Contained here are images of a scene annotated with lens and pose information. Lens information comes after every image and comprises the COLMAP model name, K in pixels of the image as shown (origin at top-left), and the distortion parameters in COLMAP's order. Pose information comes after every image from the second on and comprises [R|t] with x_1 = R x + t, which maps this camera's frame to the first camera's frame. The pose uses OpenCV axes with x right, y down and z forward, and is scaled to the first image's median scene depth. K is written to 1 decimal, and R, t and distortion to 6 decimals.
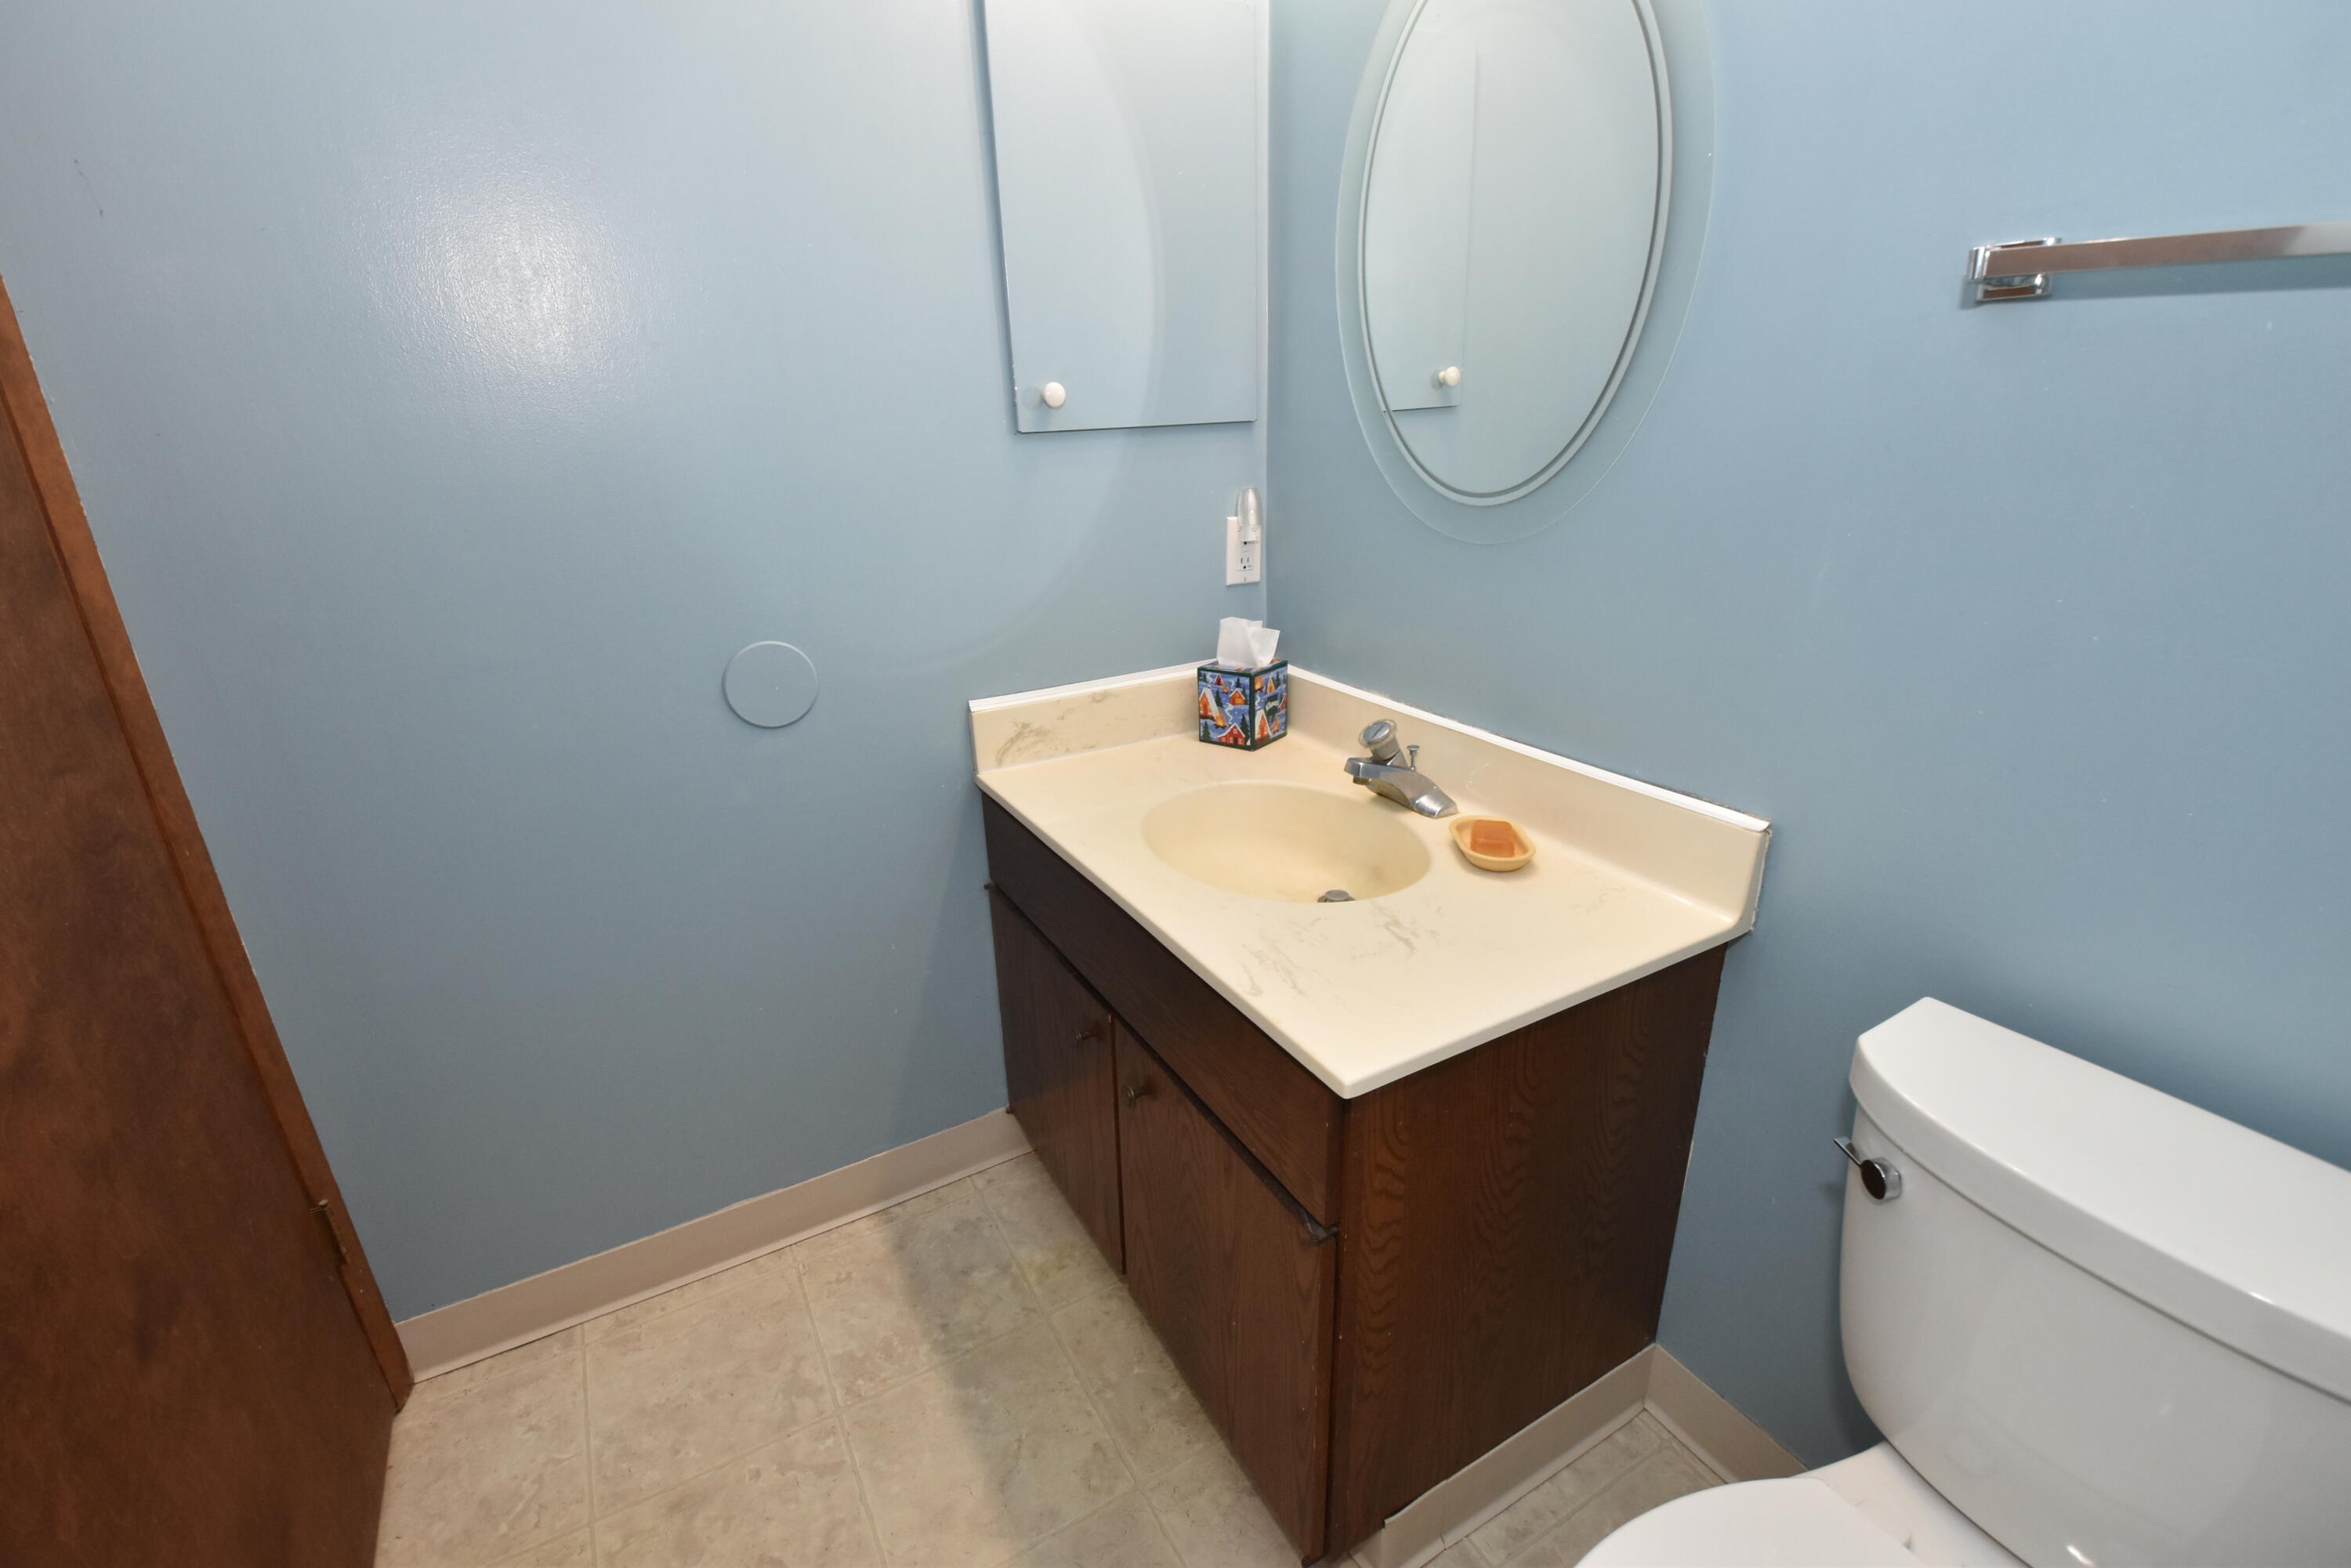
lens RADIAL K [[1038.9, 0, 1173.7], [0, 1038.9, 783.4], [0, 0, 1]] dist [-0.010791, -0.003342]
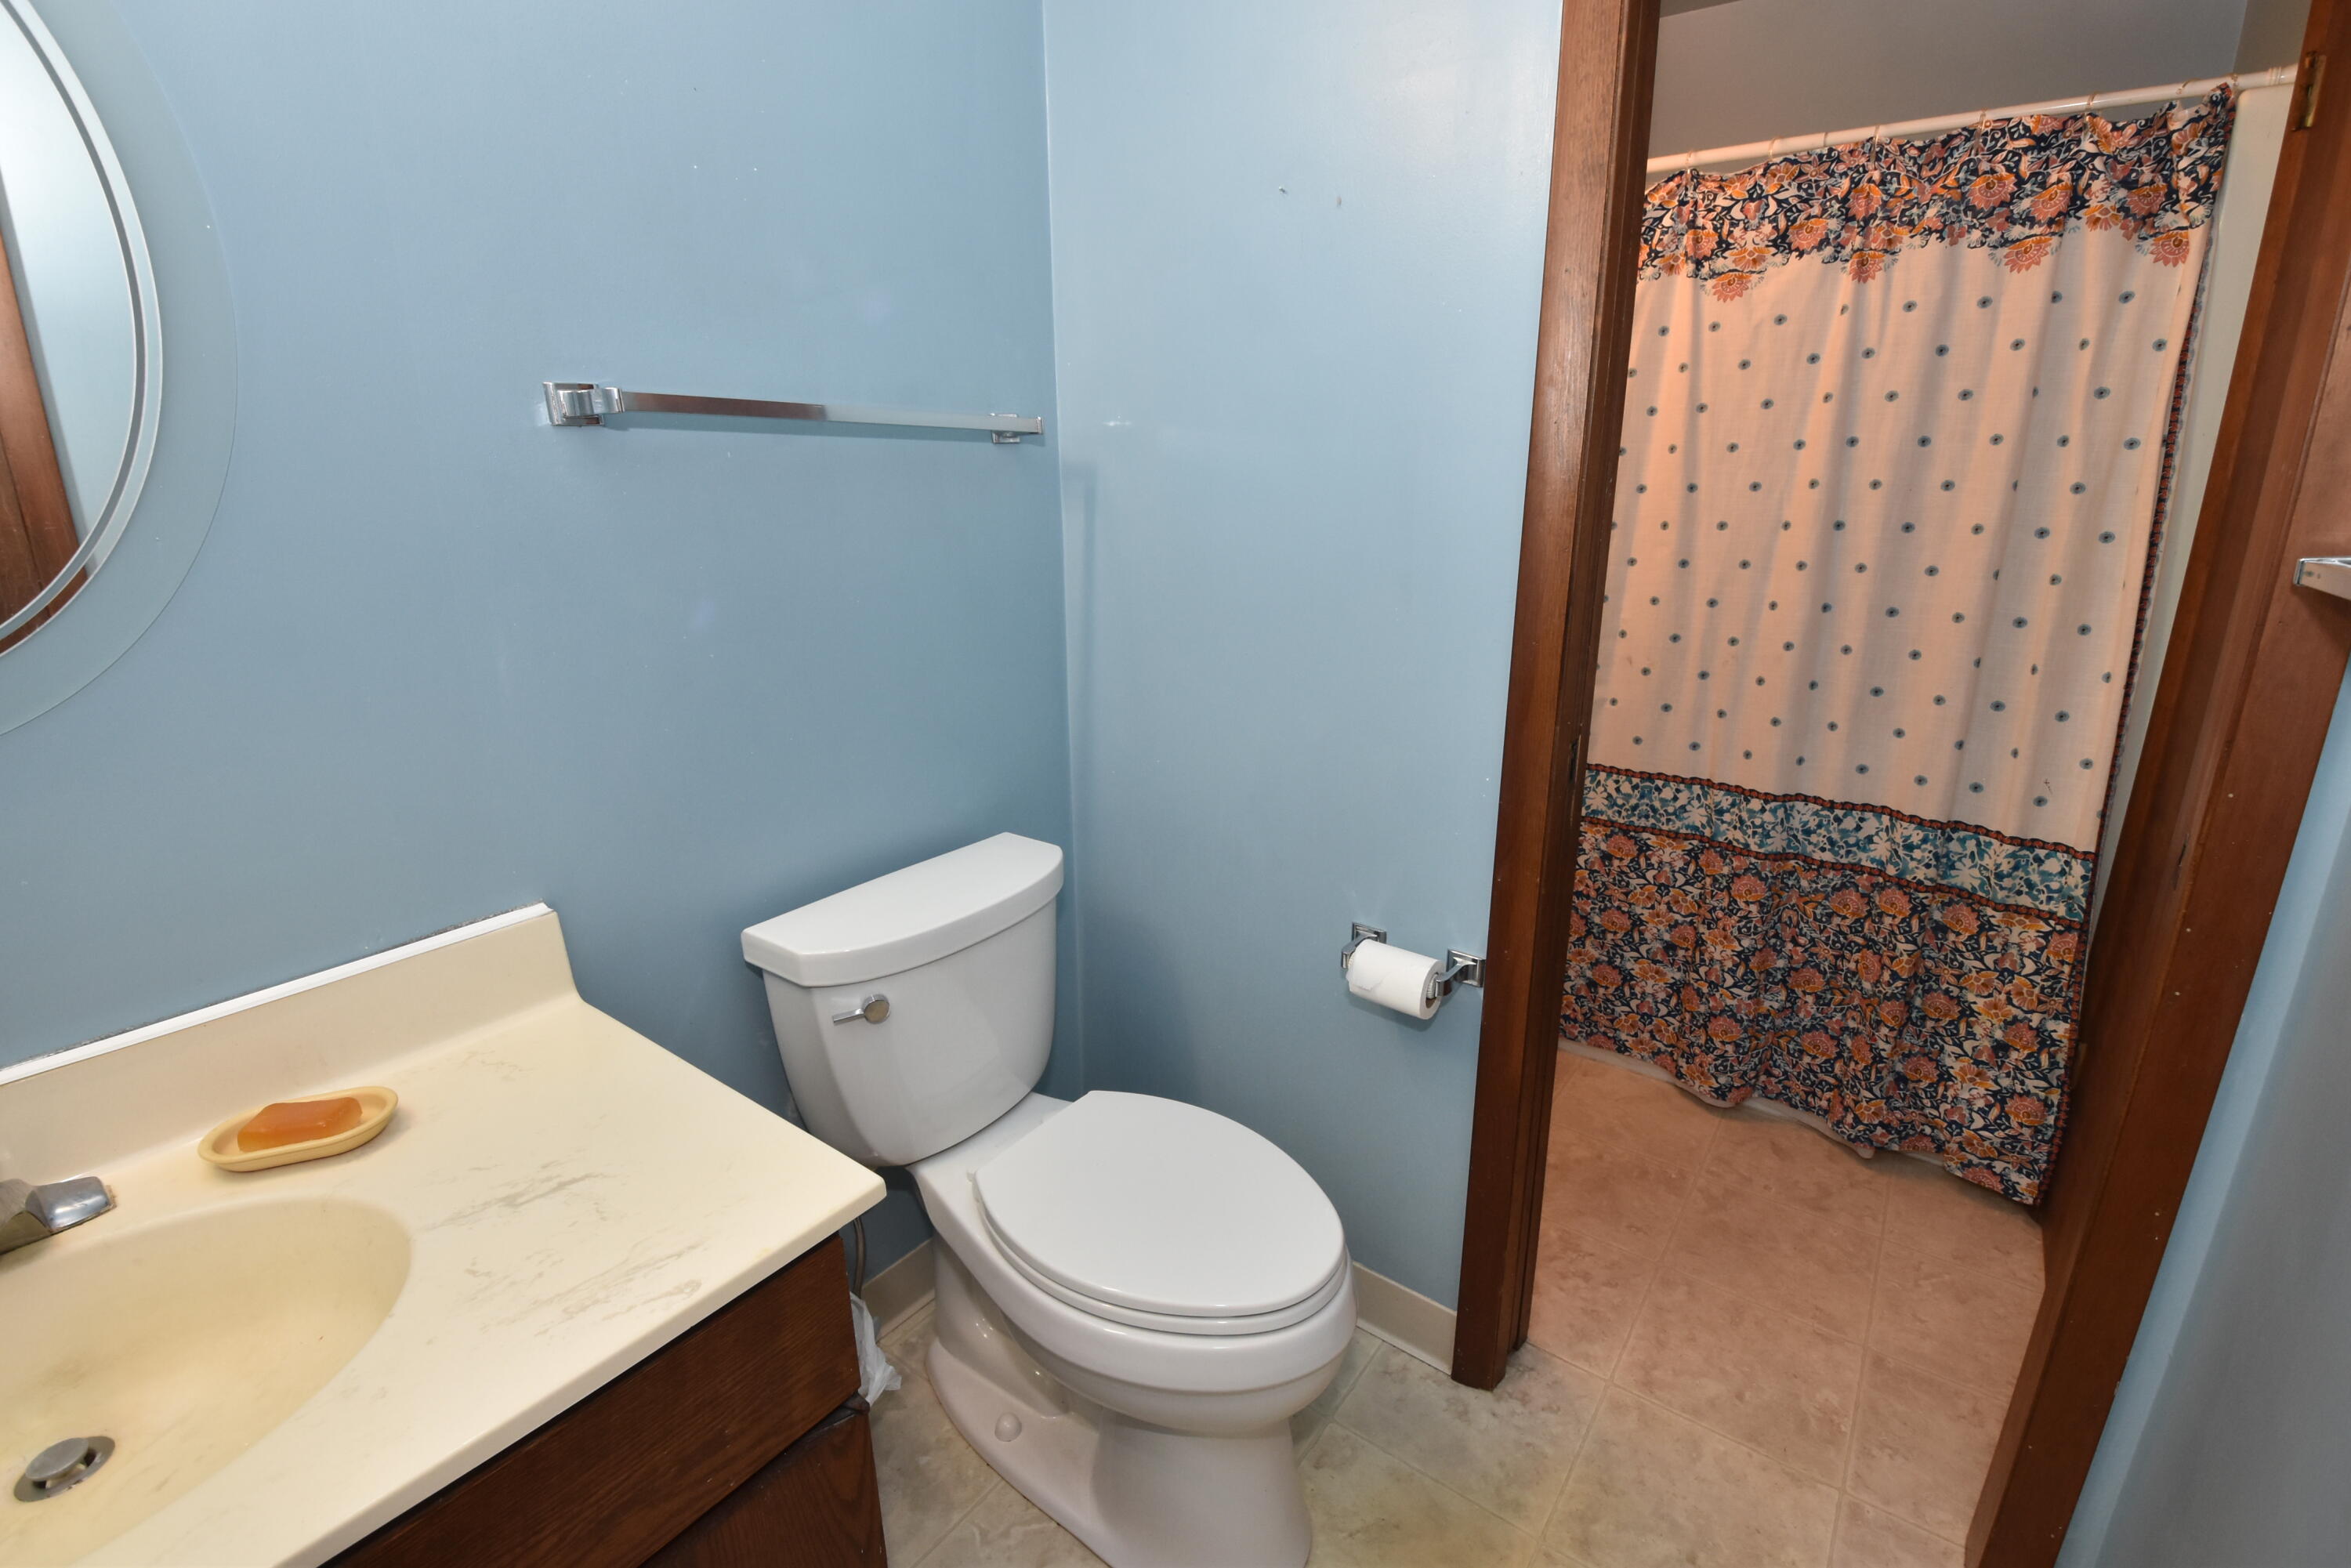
lens RADIAL K [[1038.9, 0, 1175.9], [0, 1038.9, 778.8], [0, 0, 1]] dist [-0.010791, -0.003342]
pose [[-0.389439, -0.228136, 0.892352, -0.533322], [0.340615, 0.864483, 0.369662, -0.223408], [-0.855756, 0.447909, -0.258956, 0.639966]]
